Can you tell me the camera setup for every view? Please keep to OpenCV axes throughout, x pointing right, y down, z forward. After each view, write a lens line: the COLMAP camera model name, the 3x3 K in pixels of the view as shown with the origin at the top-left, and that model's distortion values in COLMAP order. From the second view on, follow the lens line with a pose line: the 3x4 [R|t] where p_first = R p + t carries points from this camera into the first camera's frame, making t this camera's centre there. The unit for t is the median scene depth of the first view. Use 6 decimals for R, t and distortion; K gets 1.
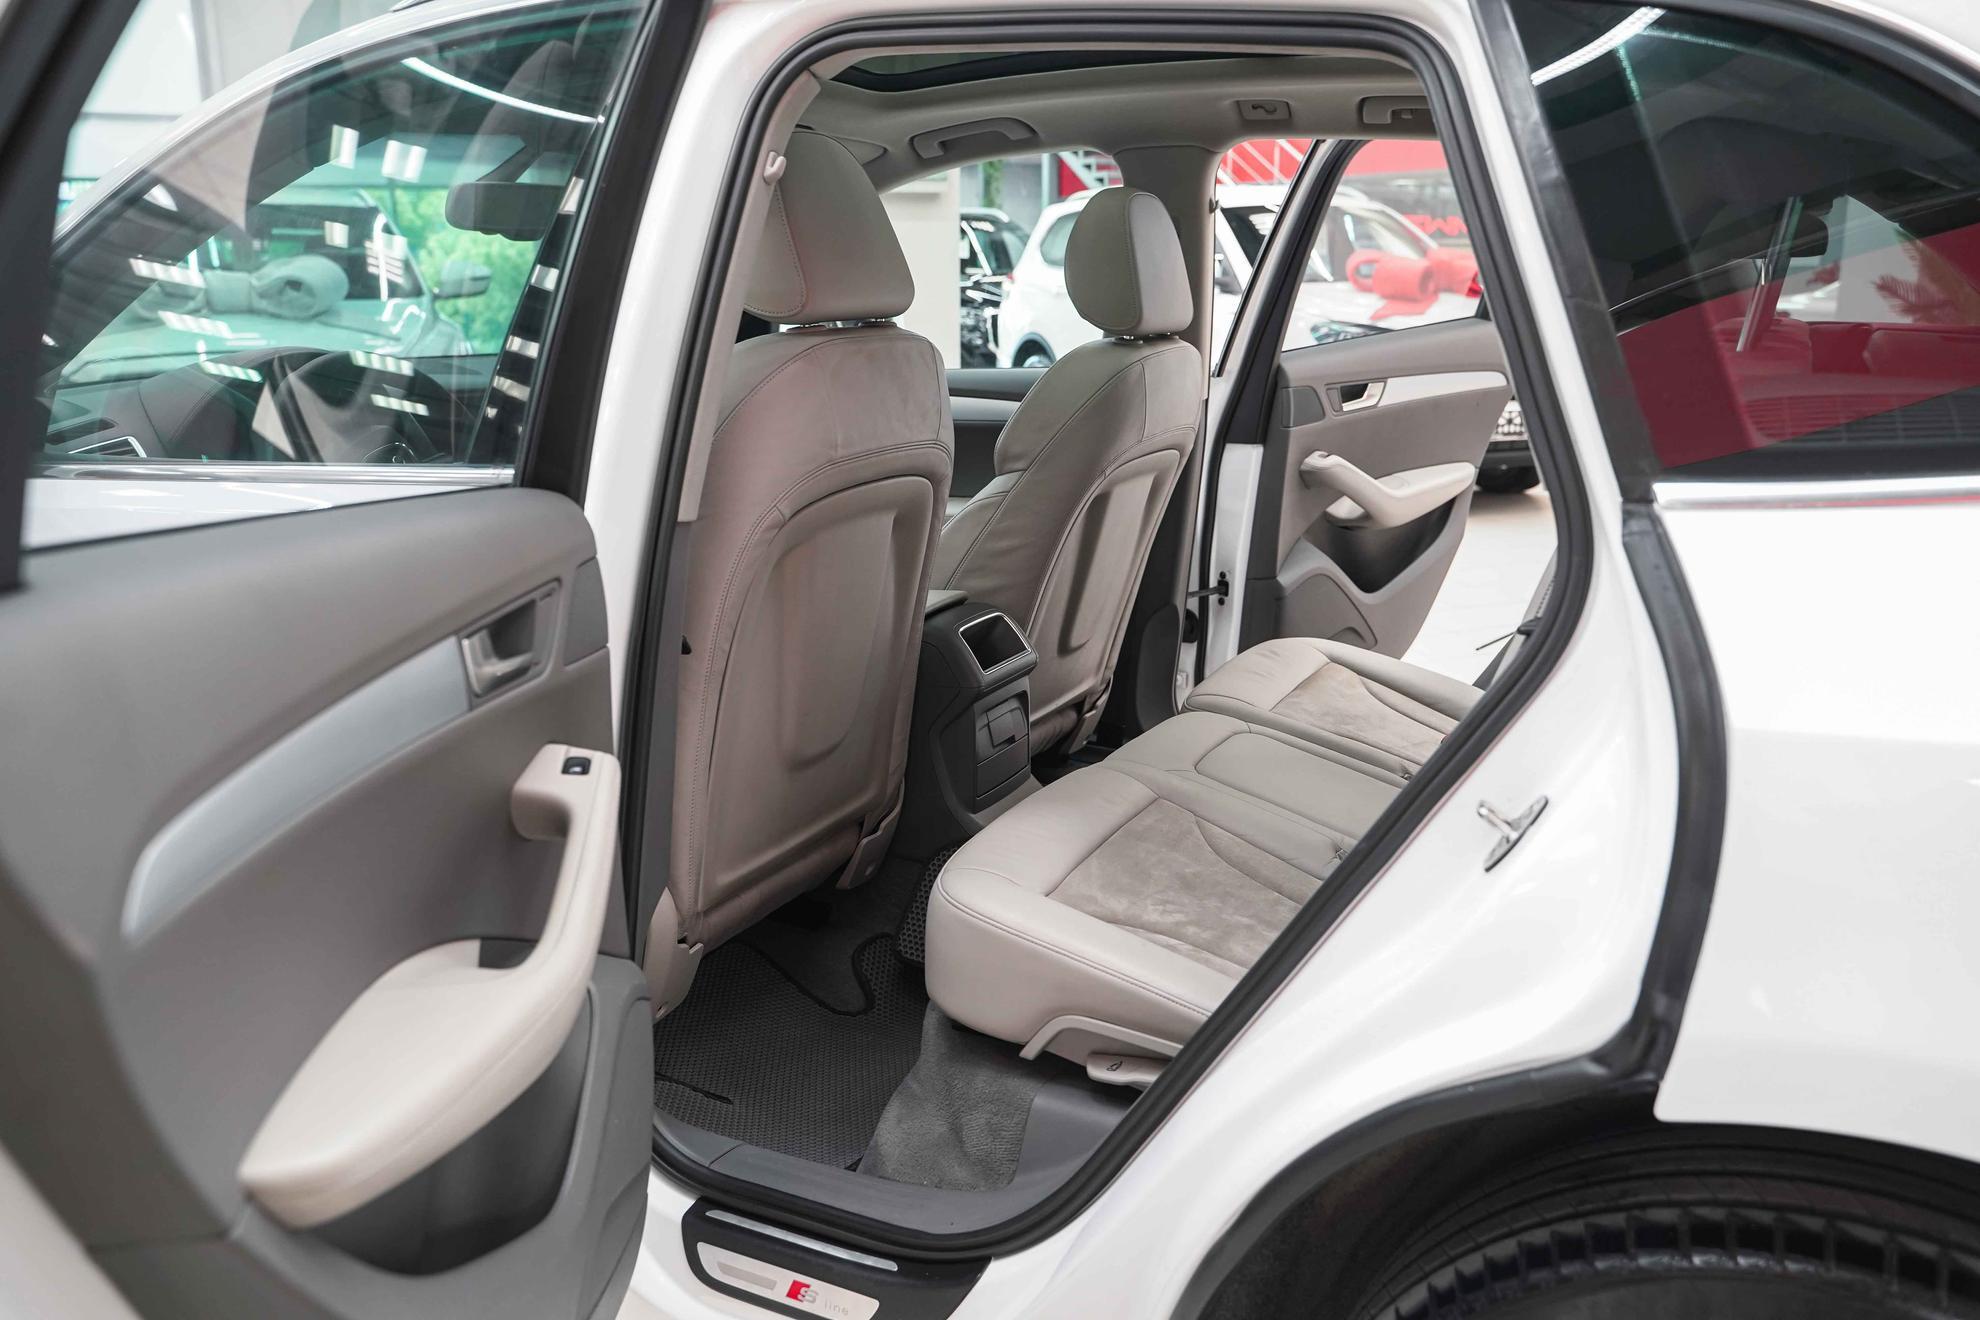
lens RADIAL K [[1571.7, 0, 990.0], [0, 1571.7, 660.0], [0, 0, 1]] dist [-0.011963, -0.000918]
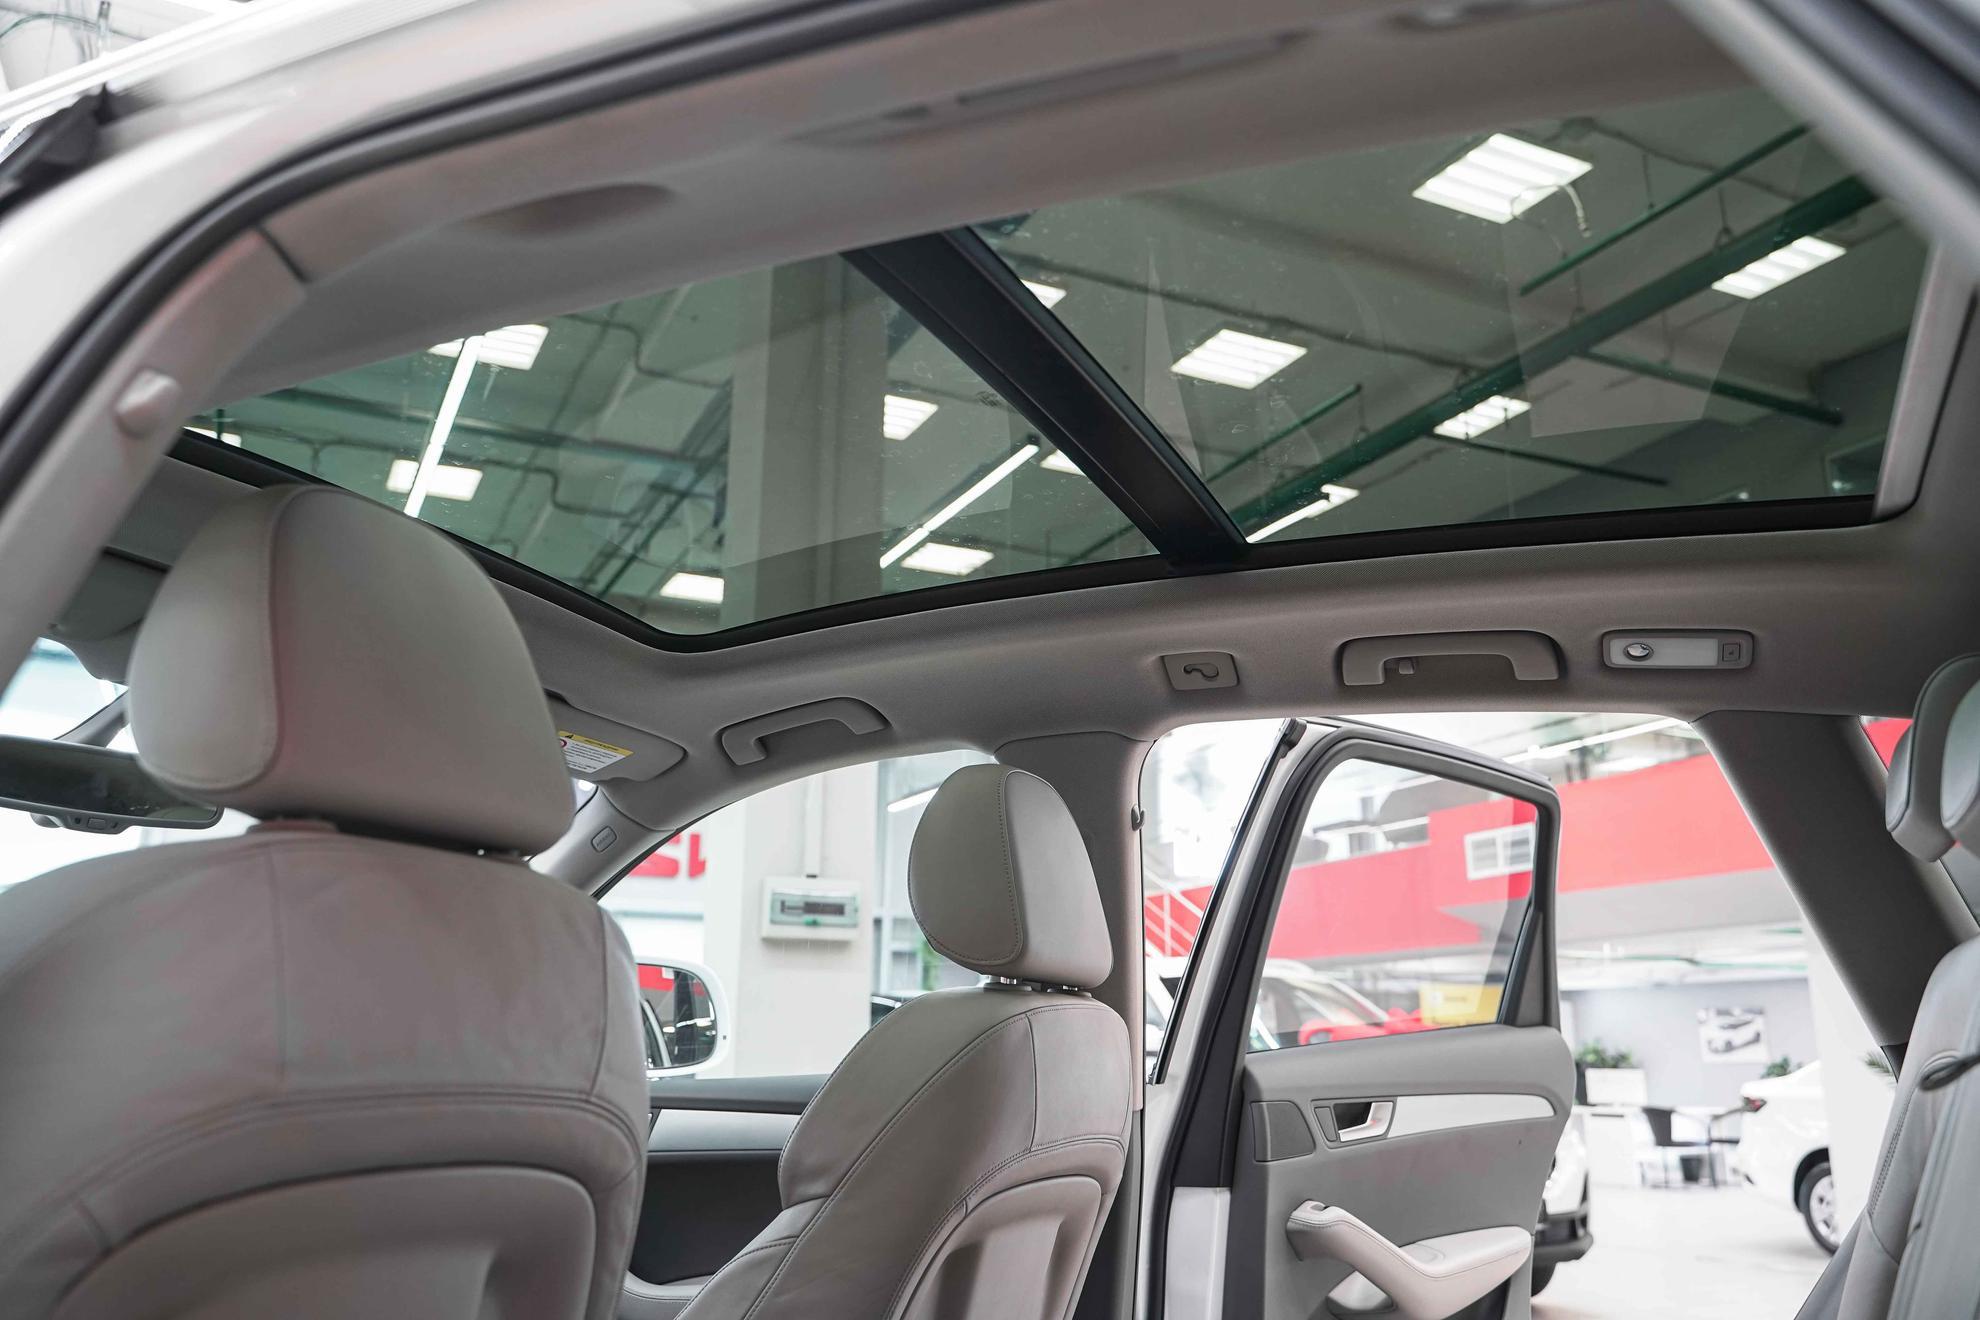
lens RADIAL K [[1571.7, 0, 990.0], [0, 1571.7, 660.0], [0, 0, 1]] dist [-0.011963, -0.000918]
pose [[0.999377, 0.018394, 0.030119, 0.048440], [-0.001736, 0.878024, -0.478614, -0.014382], [-0.035249, 0.478264, 0.877509, 0.316010]]
